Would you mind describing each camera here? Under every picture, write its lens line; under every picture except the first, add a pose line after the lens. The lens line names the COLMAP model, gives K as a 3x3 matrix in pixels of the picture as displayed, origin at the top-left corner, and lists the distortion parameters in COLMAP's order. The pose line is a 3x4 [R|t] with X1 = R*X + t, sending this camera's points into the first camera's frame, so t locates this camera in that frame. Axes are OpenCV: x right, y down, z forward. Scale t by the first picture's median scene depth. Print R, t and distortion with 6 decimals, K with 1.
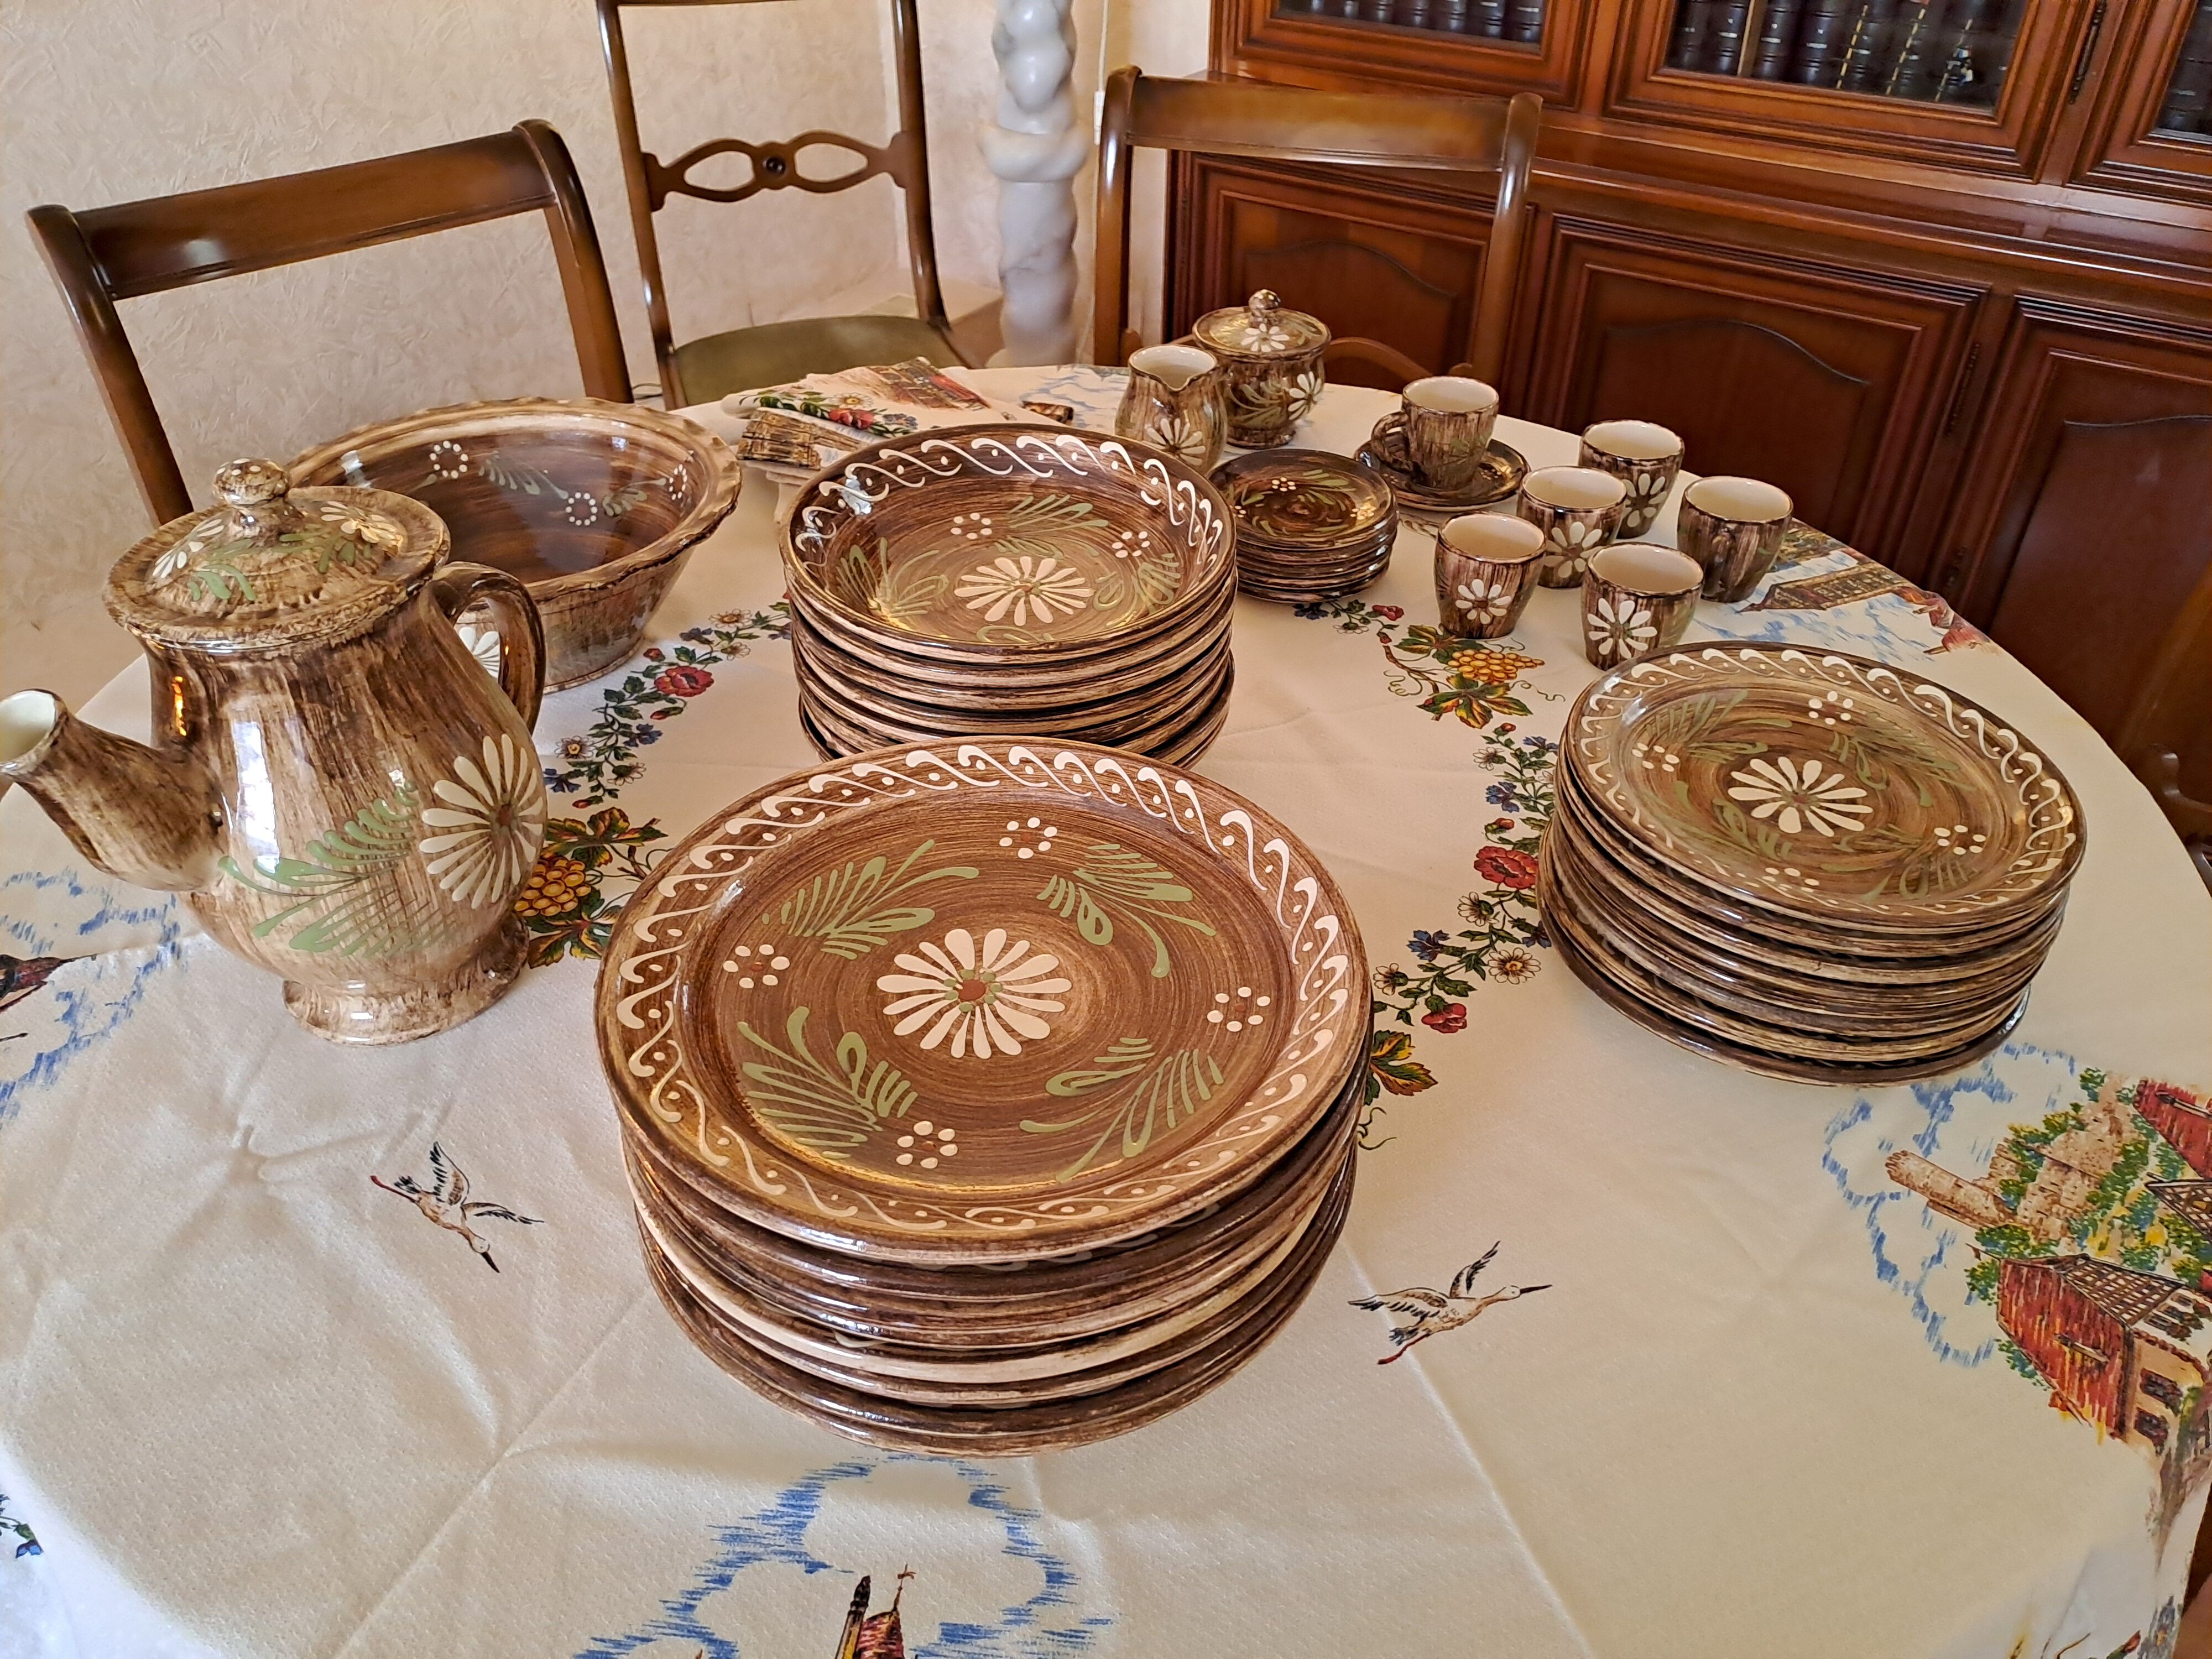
lens RADIAL K [[1693.5, 0, 1030.6], [0, 1693.5, 824.5], [0, 0, 1]] dist [0.098992, -0.166492]
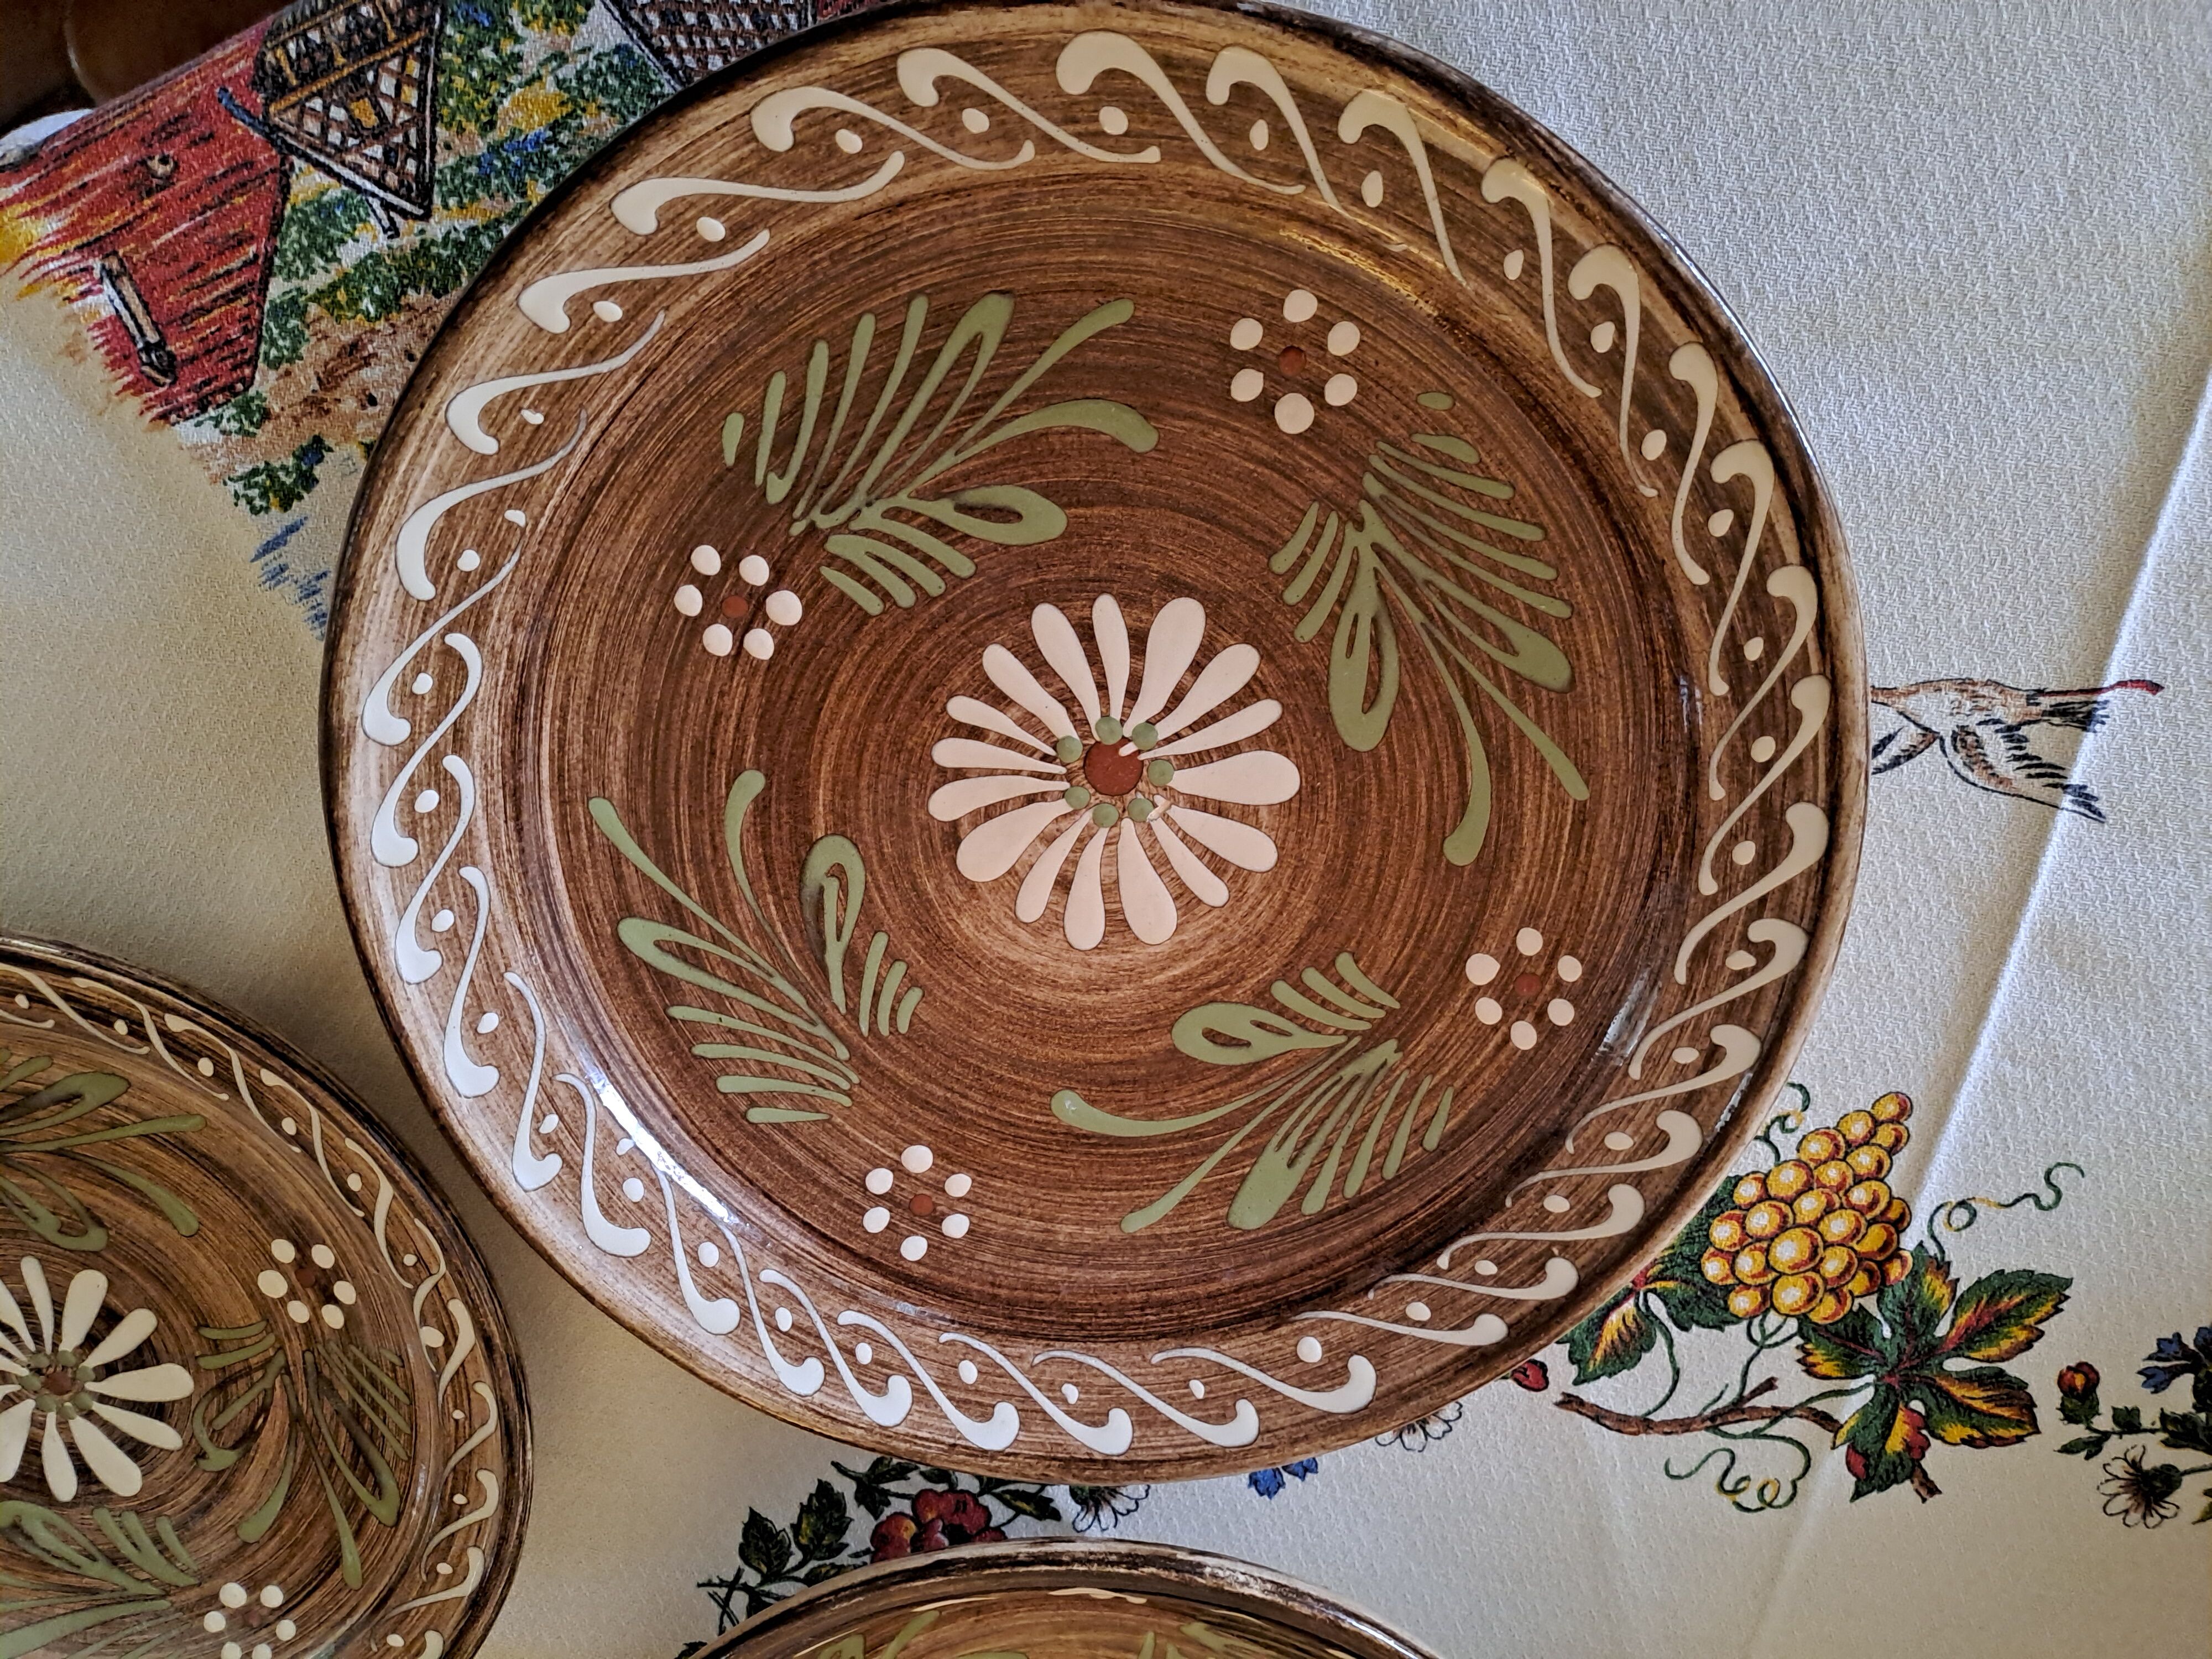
lens RADIAL K [[1693.5, 0, 1030.6], [0, 1693.5, 824.5], [0, 0, 1]] dist [0.098992, -0.166492]
pose [[-0.250765, 0.930106, 0.268364, -0.146217], [-0.557085, -0.365370, 0.745762, -0.270639], [0.791690, 0.037510, 0.609770, 0.634912]]
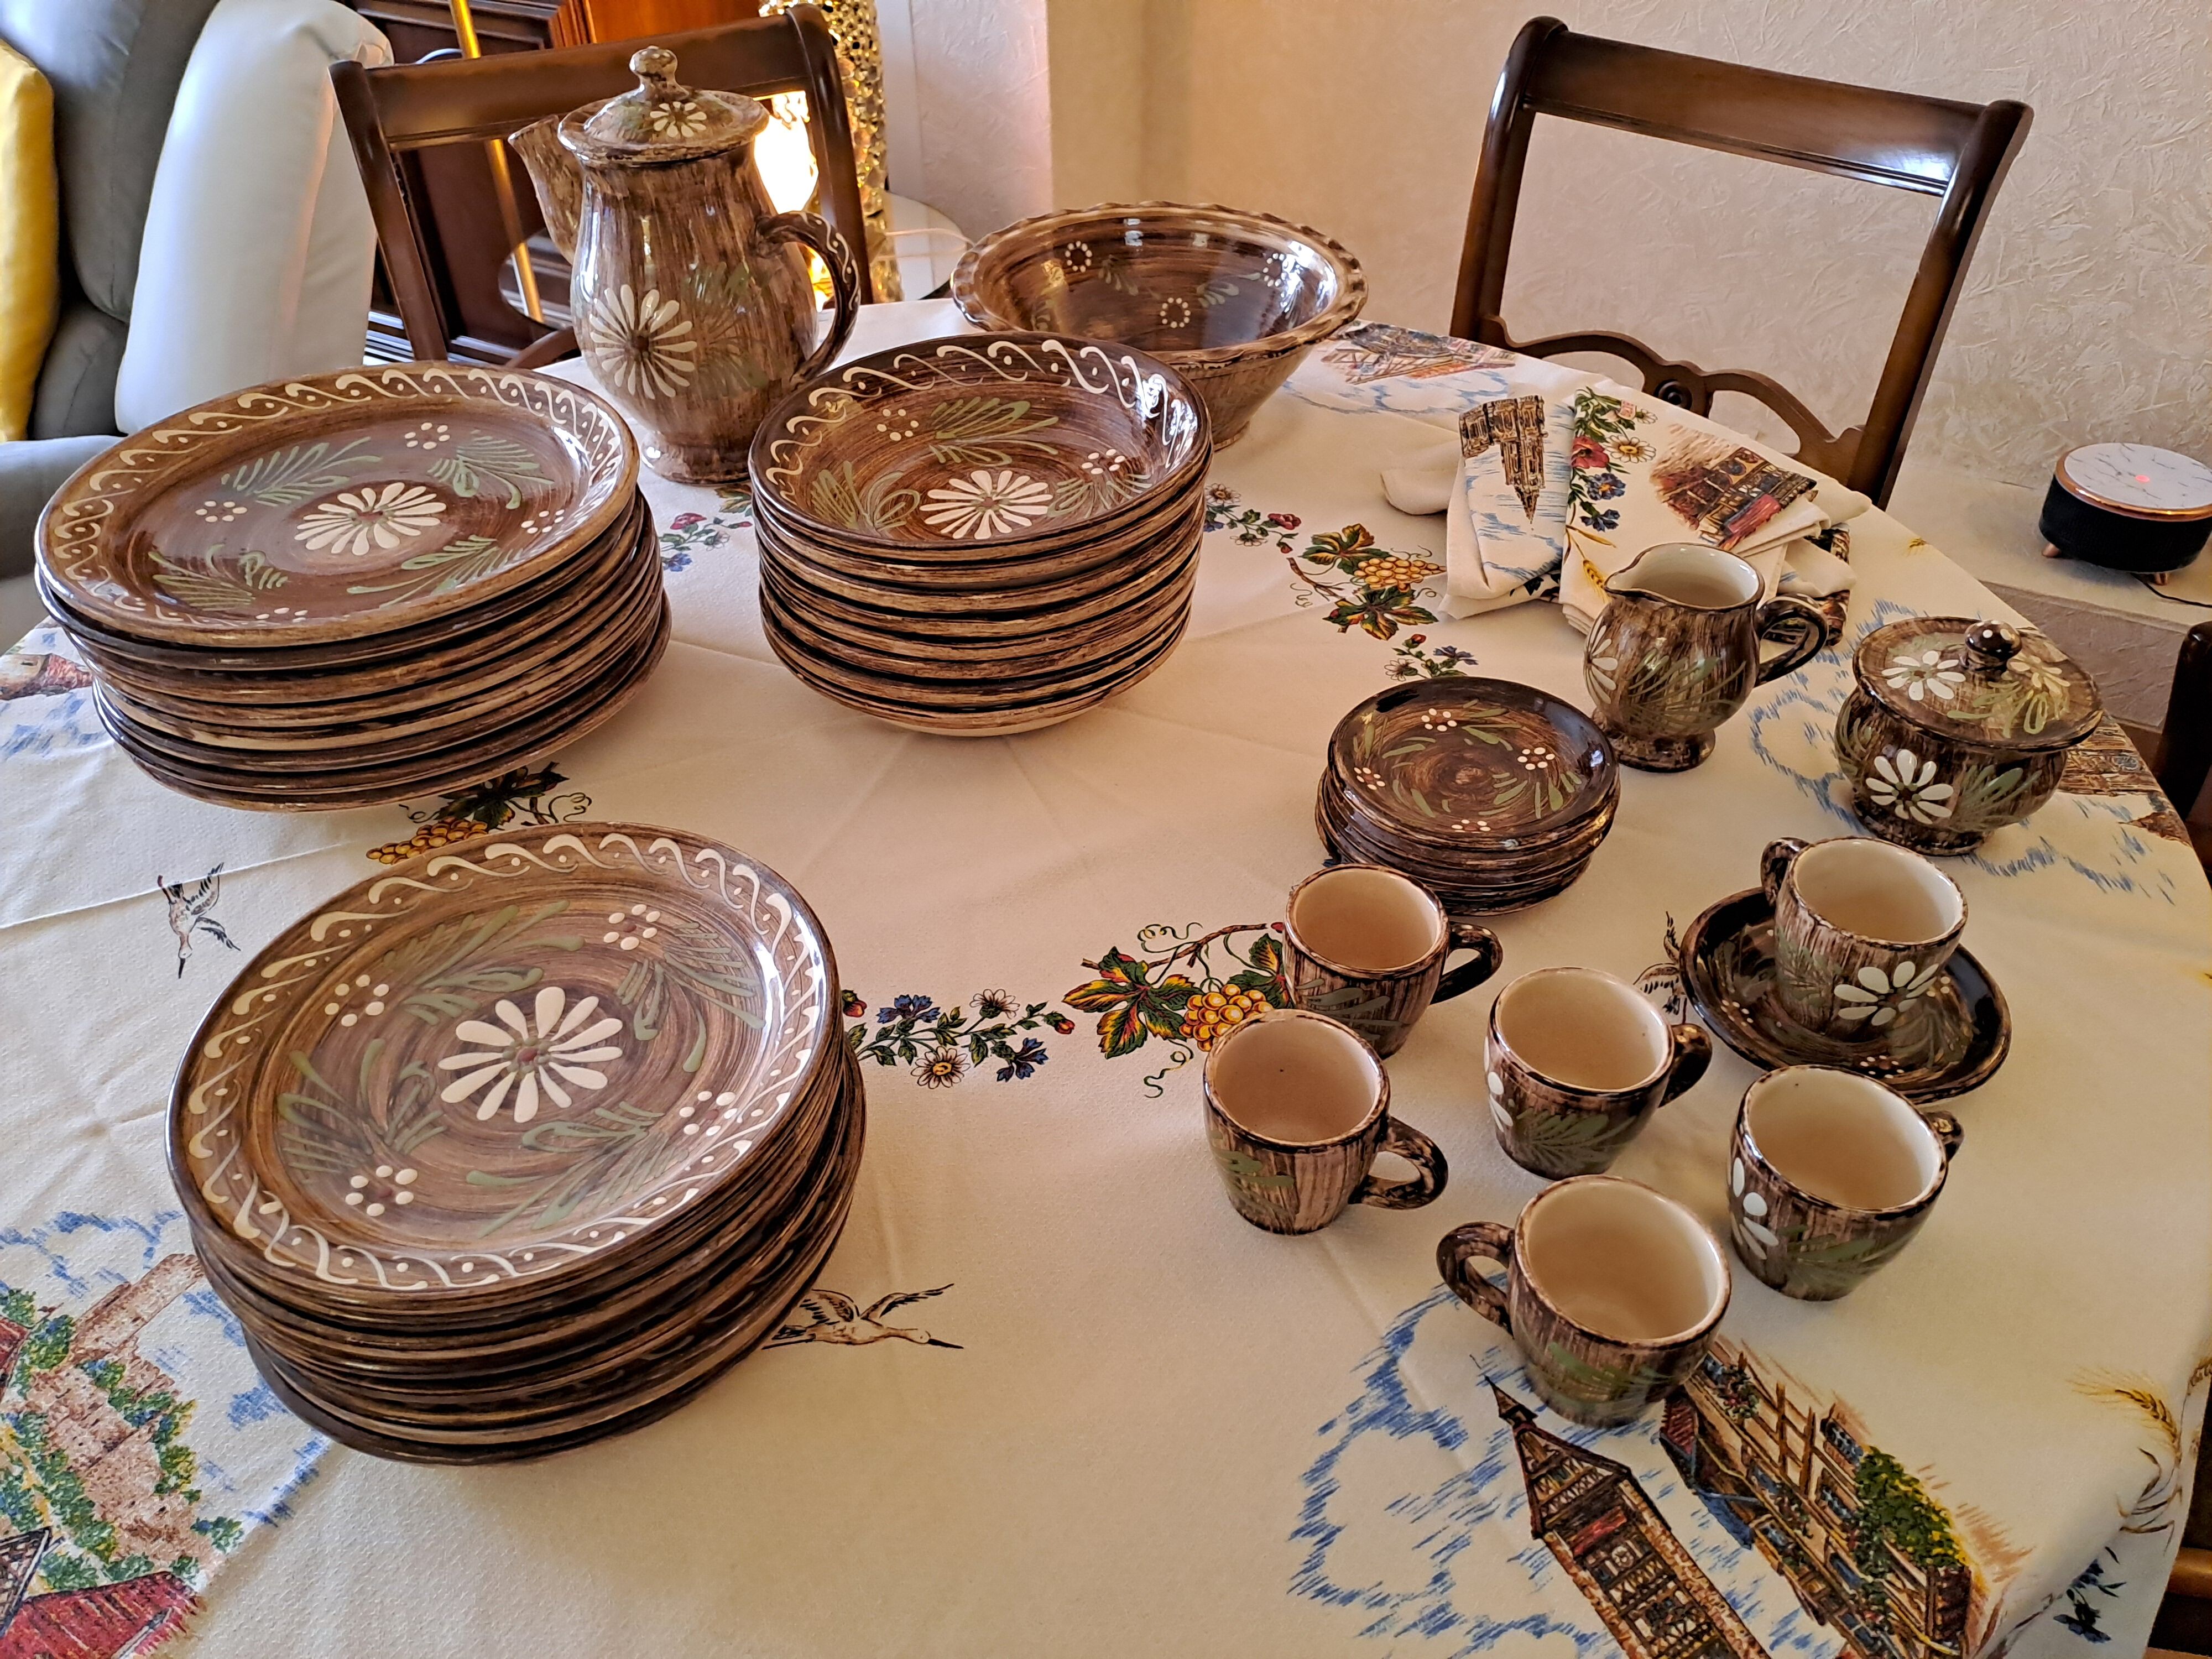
lens RADIAL K [[1581.8, 0, 1045.5], [0, 1581.8, 710.3], [0, 0, 1]] dist [0.000175, -0.054411]
pose [[0.095164, 0.594255, -0.798627, 1.058189], [-0.589043, 0.680354, 0.436058, -0.629375], [0.802478, 0.428929, 0.414787, 0.935405]]
